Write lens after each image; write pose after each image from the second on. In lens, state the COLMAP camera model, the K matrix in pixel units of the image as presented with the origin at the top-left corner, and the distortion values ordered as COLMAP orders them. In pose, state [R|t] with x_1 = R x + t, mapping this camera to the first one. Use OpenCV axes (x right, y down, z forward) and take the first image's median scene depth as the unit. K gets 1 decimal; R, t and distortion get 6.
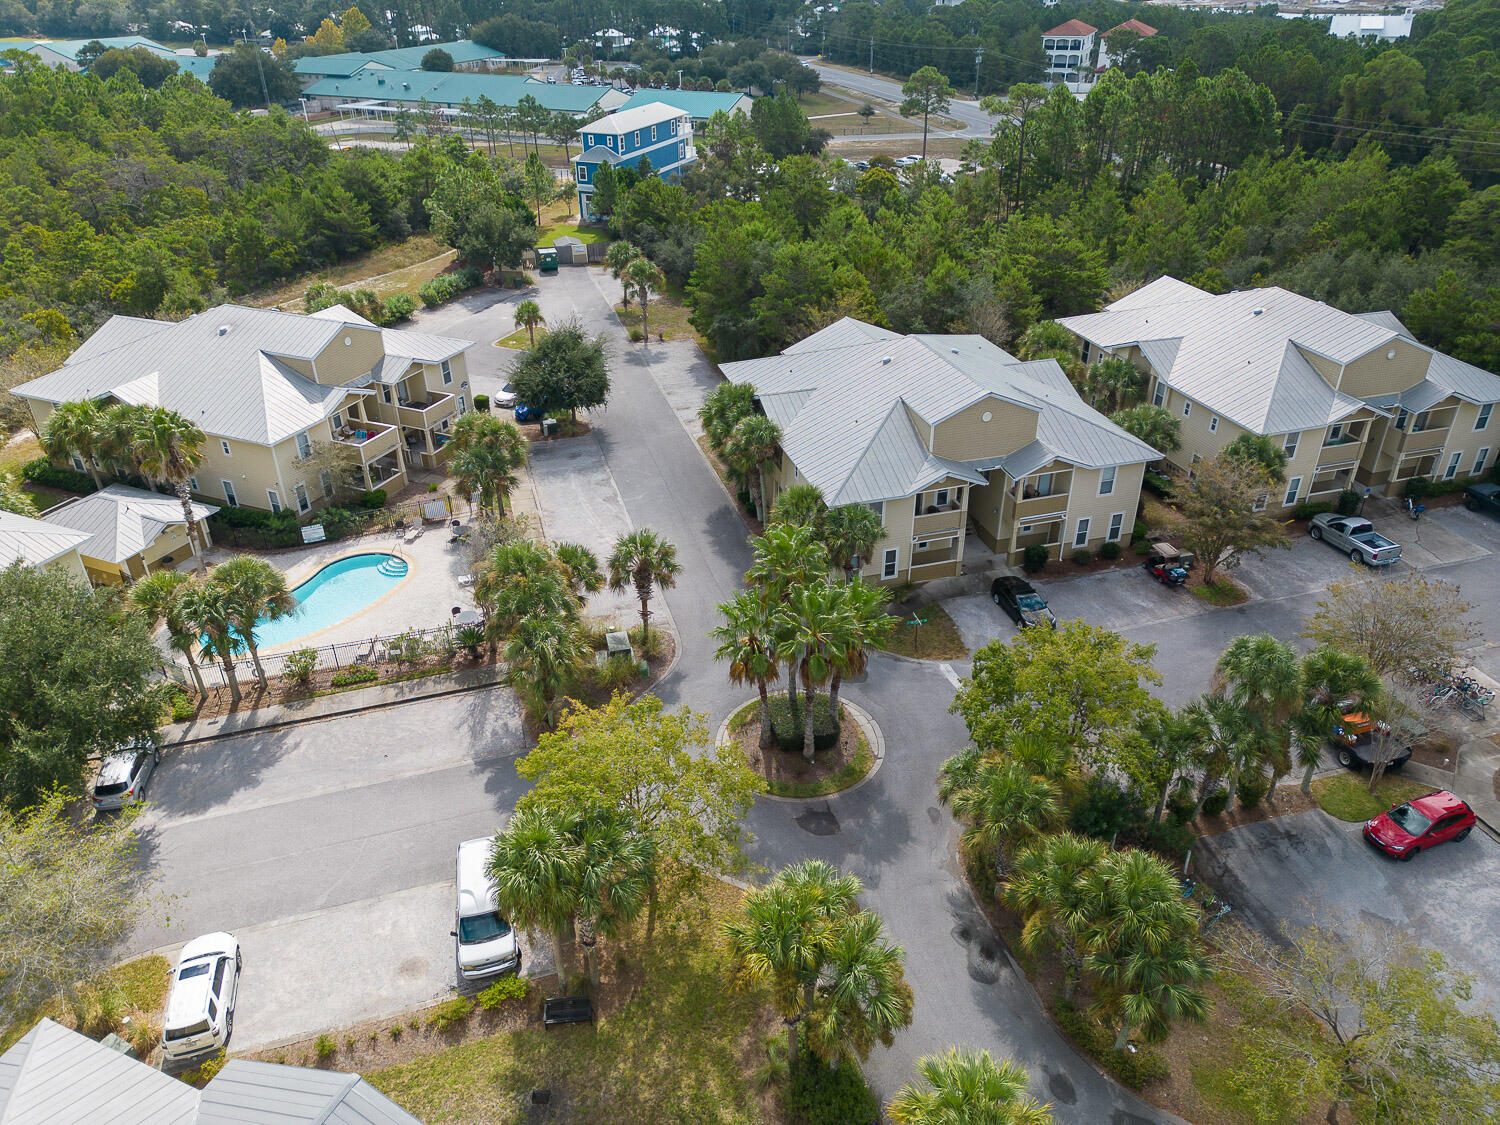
lens RADIAL K [[1049.1, 0, 752.4], [0, 1049.1, 559.4], [0, 0, 1]] dist [0.081935, -0.083989]
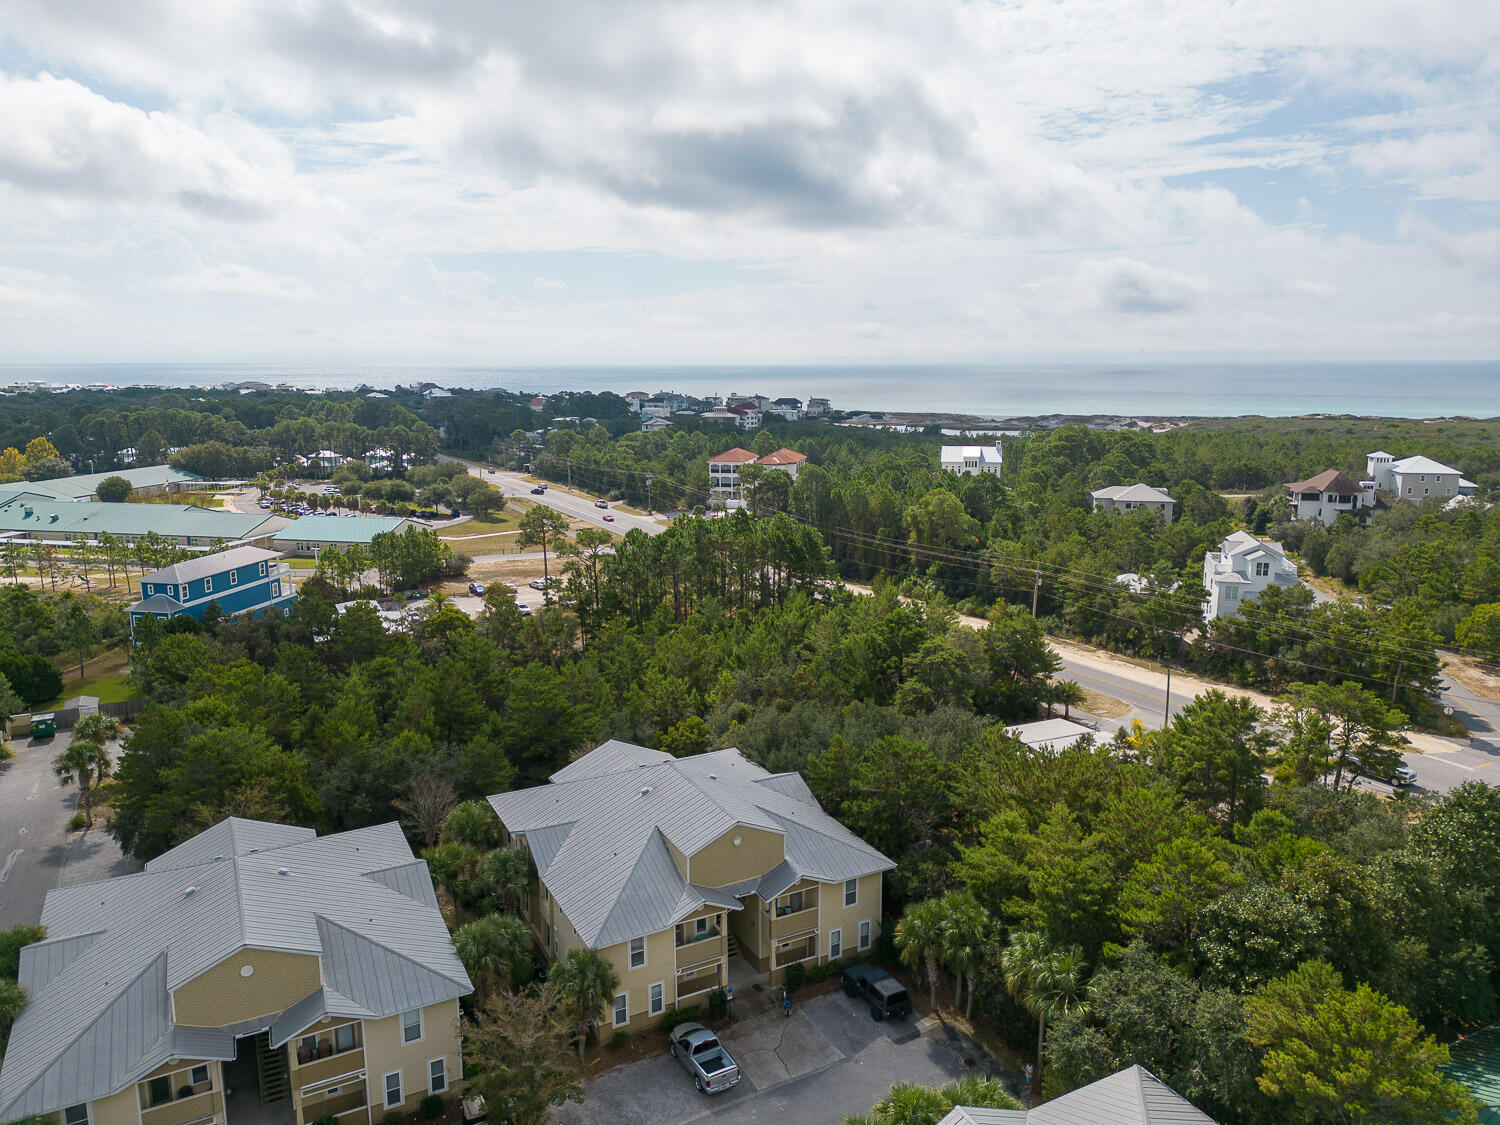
lens RADIAL K [[1049.1, 0, 752.4], [0, 1049.1, 559.4], [0, 0, 1]] dist [0.081935, -0.083989]
pose [[0.980600, -0.030072, 0.193697, 0.414267], [0.093208, 0.940831, -0.325807, -0.113078], [-0.172439, 0.337540, 0.925382, -0.002265]]
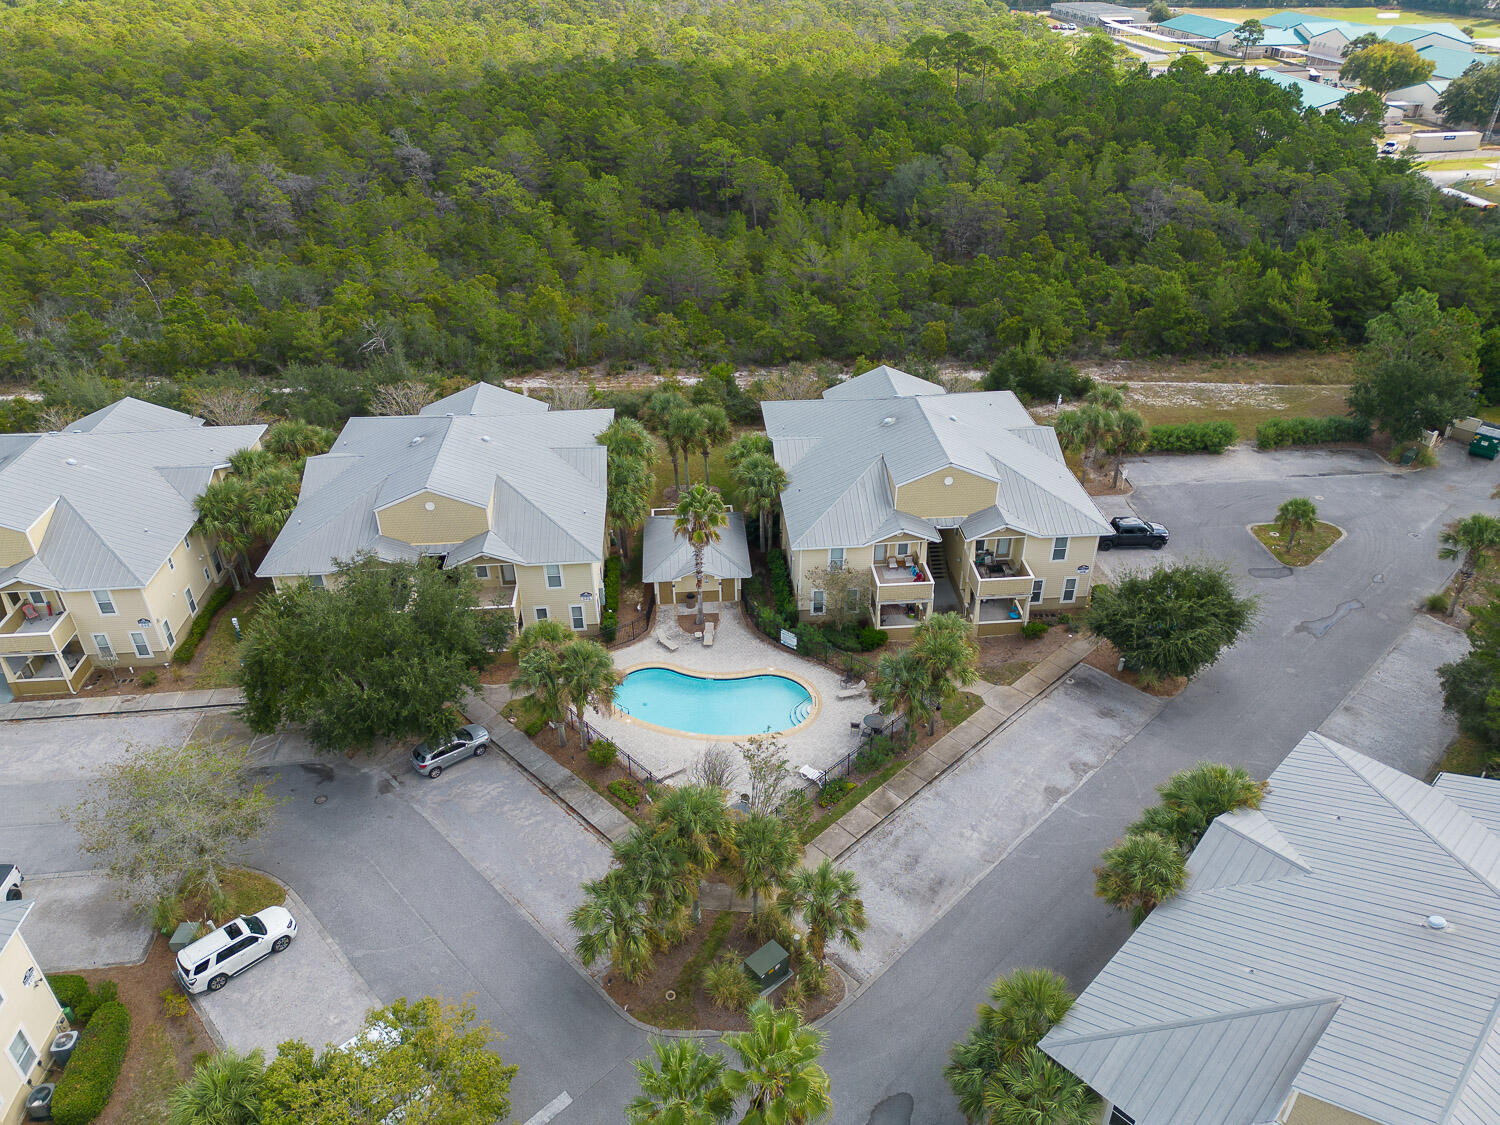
lens RADIAL K [[1049.1, 0, 752.4], [0, 1049.1, 559.4], [0, 0, 1]] dist [0.081935, -0.083989]
pose [[0.467562, 0.473598, -0.746385, 0.282844], [-0.441592, 0.856598, 0.266902, -0.337715], [0.765756, 0.204804, 0.609650, 0.333380]]
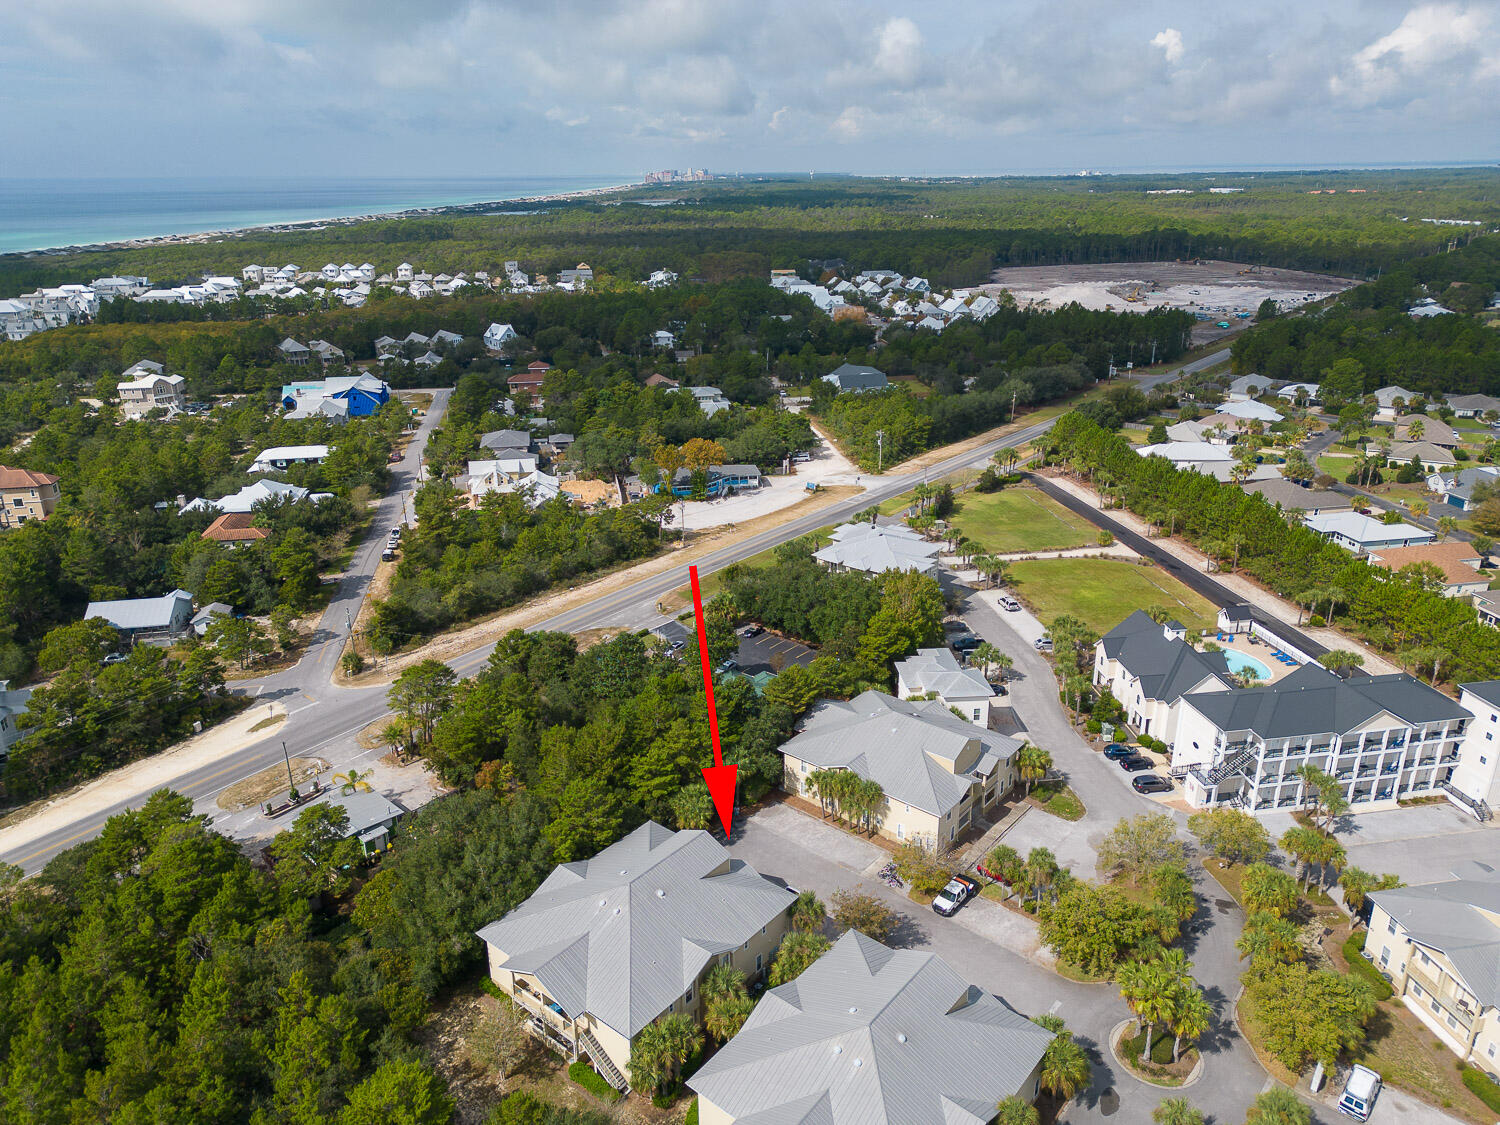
lens RADIAL K [[1049.1, 0, 752.4], [0, 1049.1, 559.4], [0, 0, 1]] dist [0.081935, -0.083989]
pose [[-0.558946, -0.275153, 0.782221, -0.596354], [0.430098, 0.710319, 0.557192, -1.352064], [-0.708939, 0.647872, -0.278687, 1.085149]]
